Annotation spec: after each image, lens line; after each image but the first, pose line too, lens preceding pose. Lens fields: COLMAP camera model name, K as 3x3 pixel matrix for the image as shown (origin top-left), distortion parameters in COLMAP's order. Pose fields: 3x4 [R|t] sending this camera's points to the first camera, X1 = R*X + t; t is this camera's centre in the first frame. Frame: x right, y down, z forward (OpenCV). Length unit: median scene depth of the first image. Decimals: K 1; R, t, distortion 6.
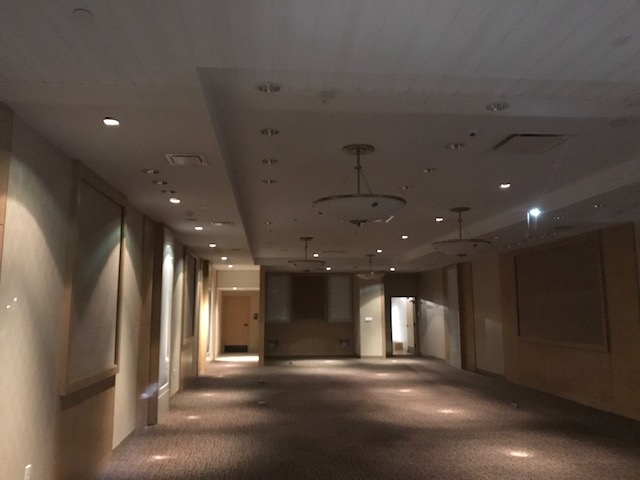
lens RADIAL K [[524.8, 0, 309.3], [0, 524.8, 232.8], [0, 0, 1]] dist [0.053204, -0.073840]
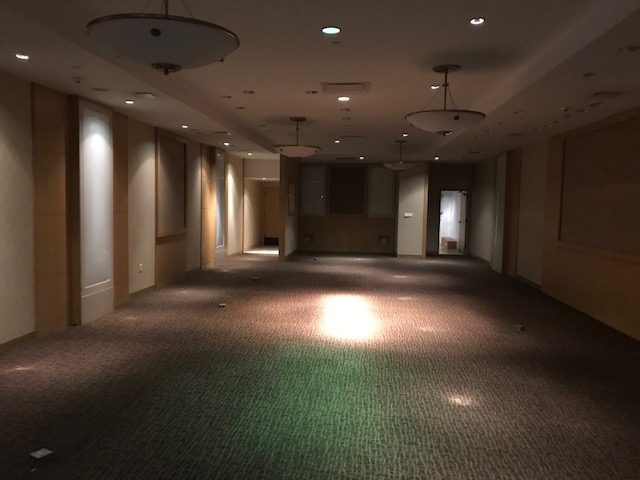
lens RADIAL K [[524.8, 0, 309.3], [0, 524.8, 232.8], [0, 0, 1]] dist [0.053204, -0.073840]
pose [[0.983763, 0.031408, -0.176702, 0.114418], [0.004840, 0.979567, 0.201057, 0.014038], [0.179406, -0.198648, 0.963510, 0.108331]]
